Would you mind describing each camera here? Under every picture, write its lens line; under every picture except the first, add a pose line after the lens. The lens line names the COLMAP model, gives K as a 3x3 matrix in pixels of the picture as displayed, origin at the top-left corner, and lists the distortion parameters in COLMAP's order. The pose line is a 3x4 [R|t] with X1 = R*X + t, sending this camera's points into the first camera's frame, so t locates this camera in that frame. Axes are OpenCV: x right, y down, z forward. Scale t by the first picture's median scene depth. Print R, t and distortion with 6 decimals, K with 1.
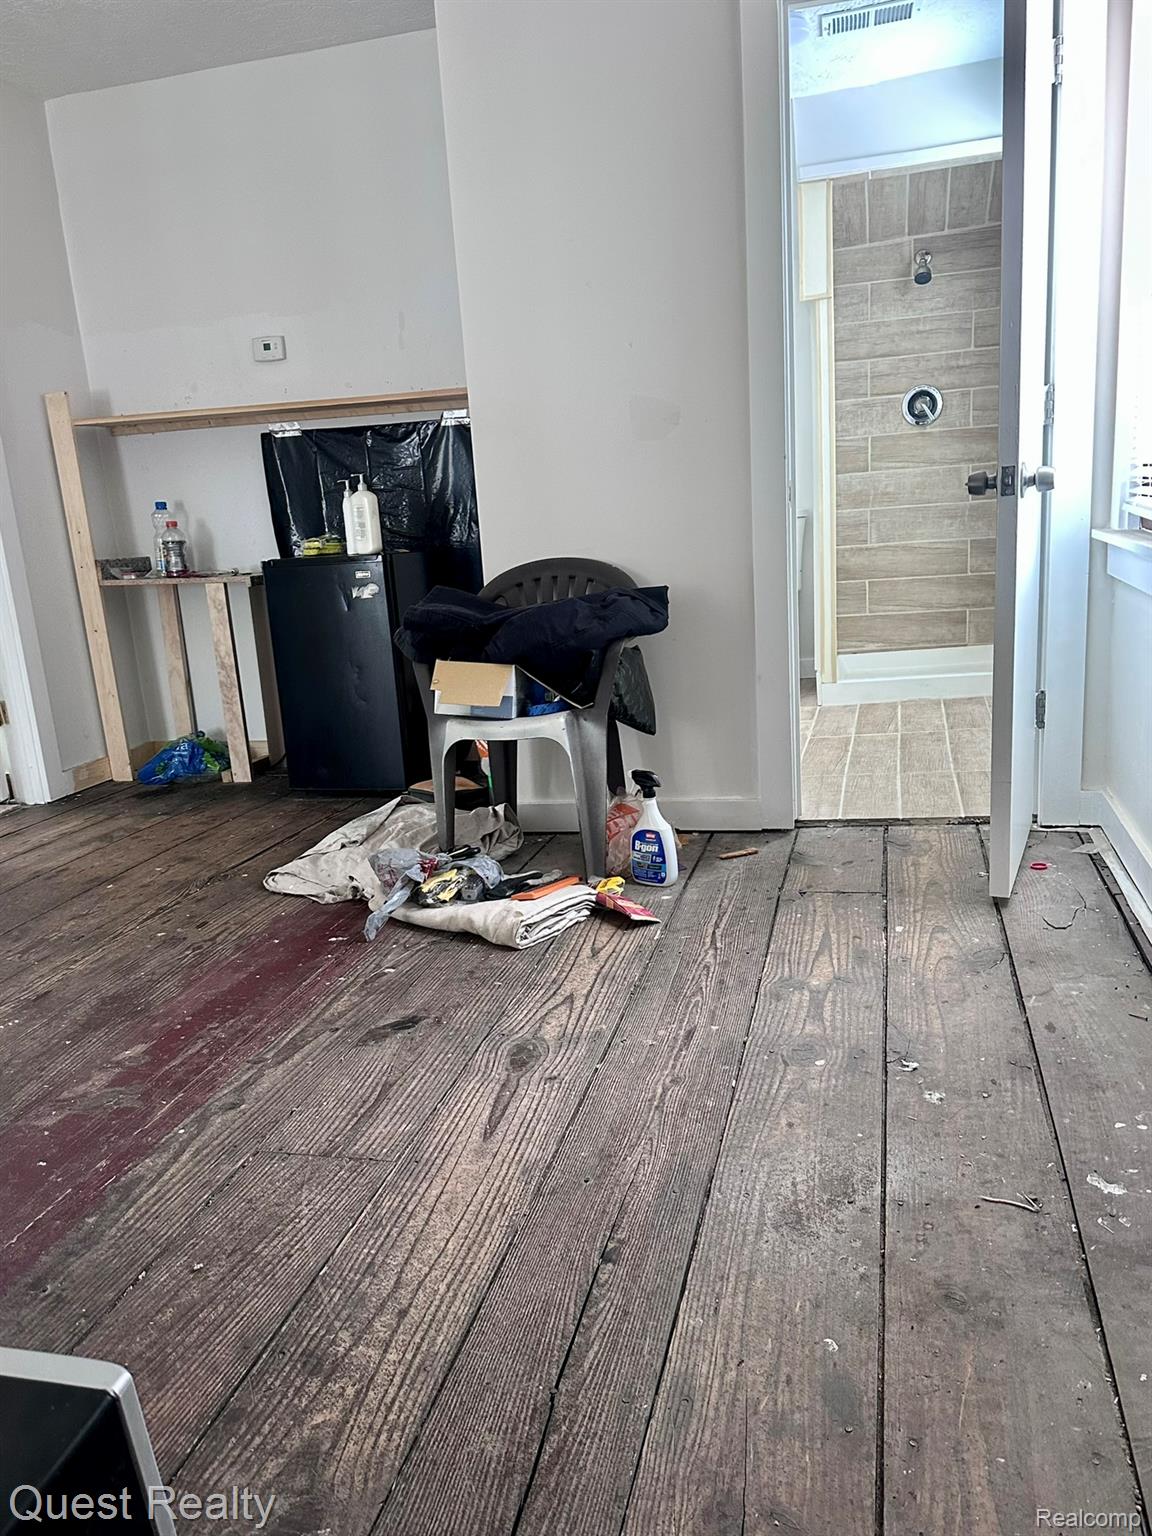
lens RADIAL K [[1189.5, 0, 576.0], [0, 1189.5, 768.0], [0, 0, 1]] dist [0.174523, -0.360486]
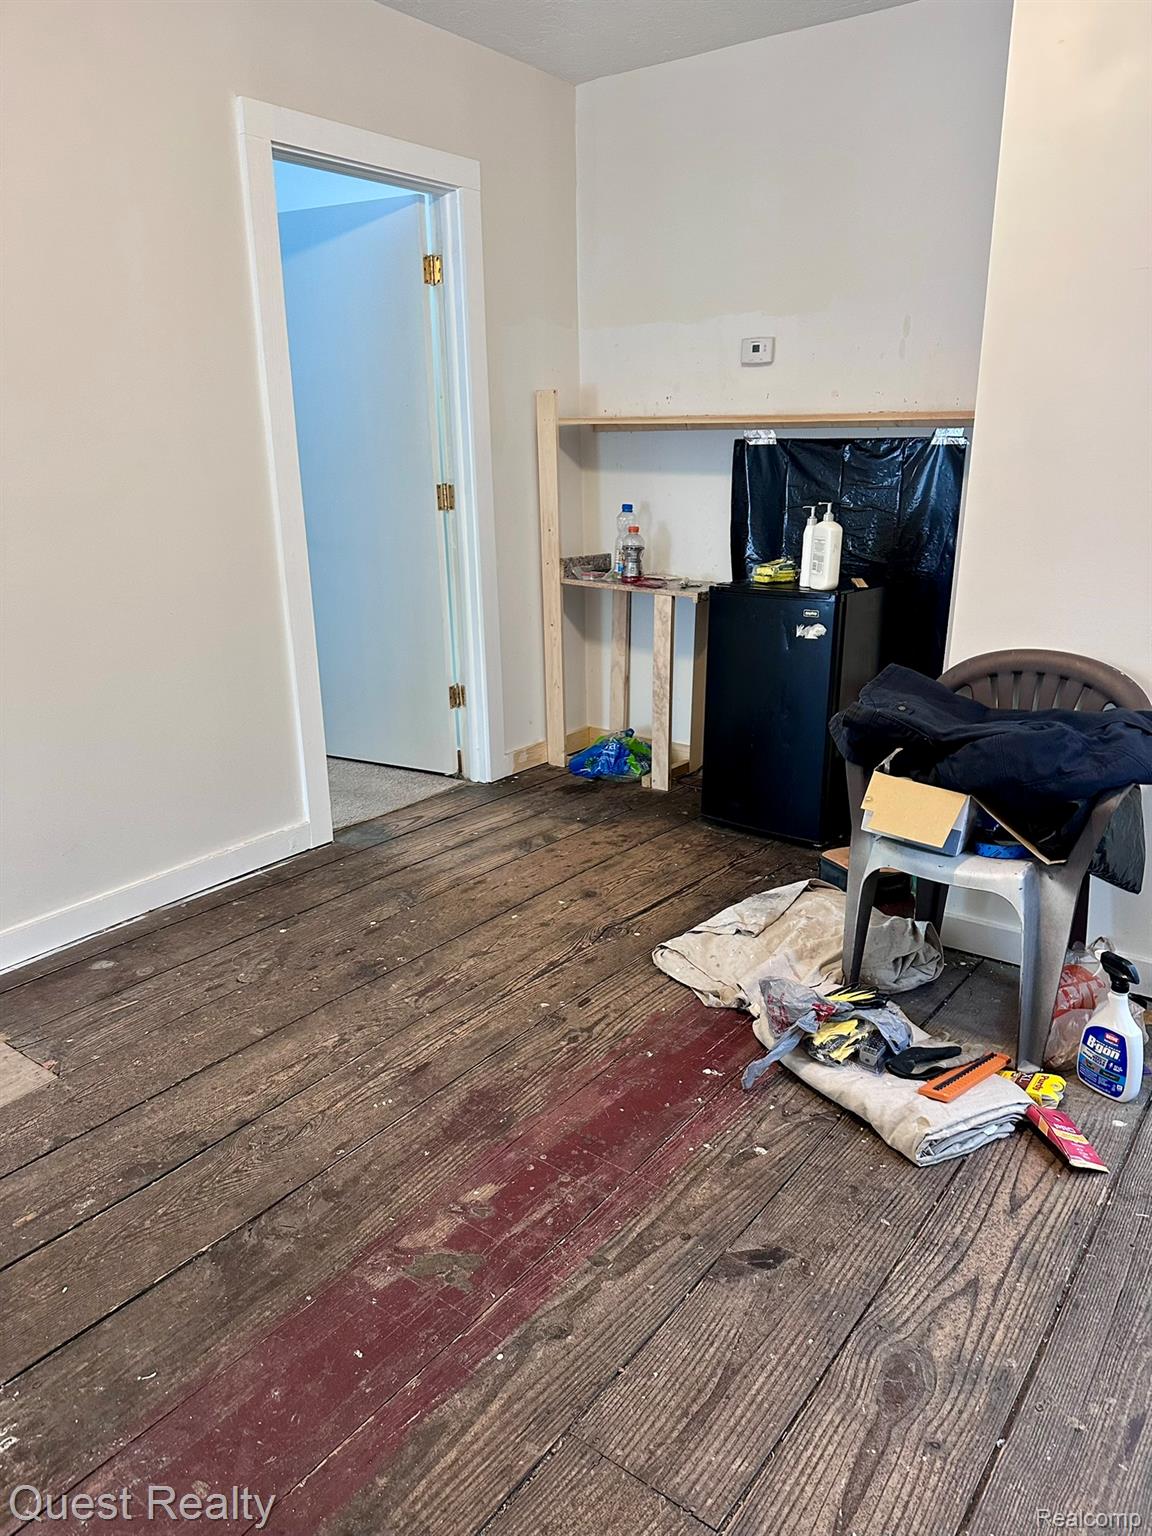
lens RADIAL K [[1053.4, 0, 576.0], [0, 1053.4, 768.0], [0, 0, 1]] dist [0.114982, -0.156651]
pose [[0.920099, 0.176943, -0.349442, -0.050936], [-0.138664, 0.981518, 0.131891, -0.175024], [0.366321, -0.072897, 0.927629, 0.222365]]
